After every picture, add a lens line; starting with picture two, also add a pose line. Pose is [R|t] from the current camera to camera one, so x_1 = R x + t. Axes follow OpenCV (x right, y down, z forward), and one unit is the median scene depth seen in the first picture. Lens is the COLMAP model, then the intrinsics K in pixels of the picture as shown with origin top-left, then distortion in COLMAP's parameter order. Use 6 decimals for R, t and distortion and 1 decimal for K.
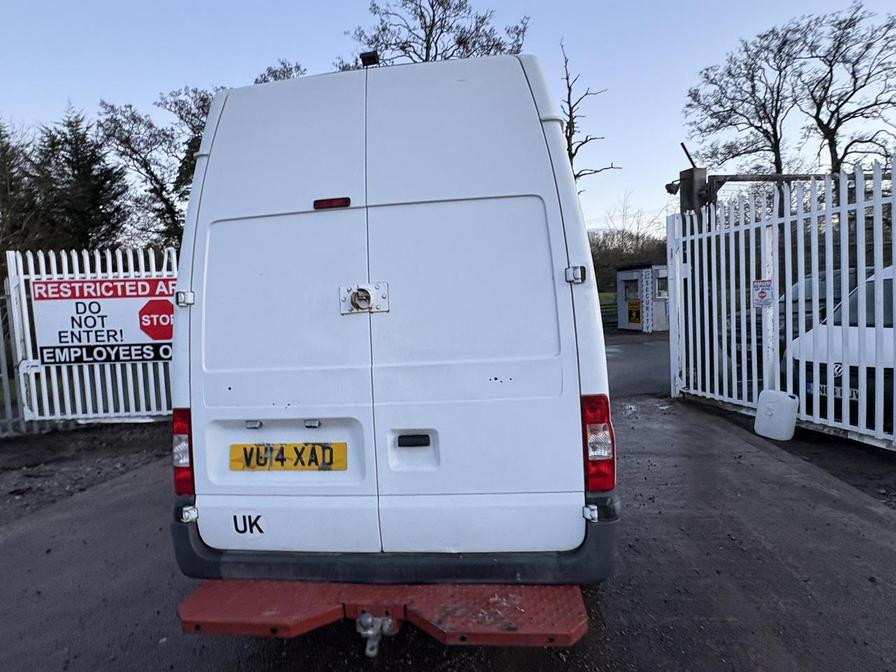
lens RADIAL K [[511.4, 0, 449.6], [0, 511.4, 332.5], [0, 0, 1]] dist [-0.002068, 0.001964]
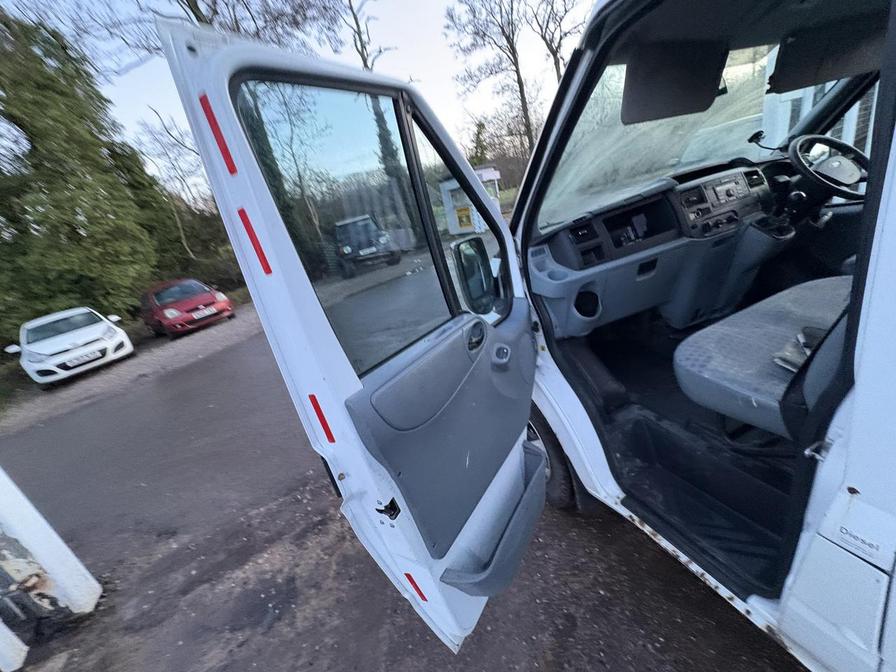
lens RADIAL K [[355.3, 0, 447.3], [0, 355.3, 336.8], [0, 0, 1]] dist [-0.000166, -0.000381]
pose [[0.861663, -0.303737, 0.406546, -0.079130], [0.203874, 0.940803, 0.270785, -0.010207], [-0.464727, -0.150441, 0.872580, 0.257797]]
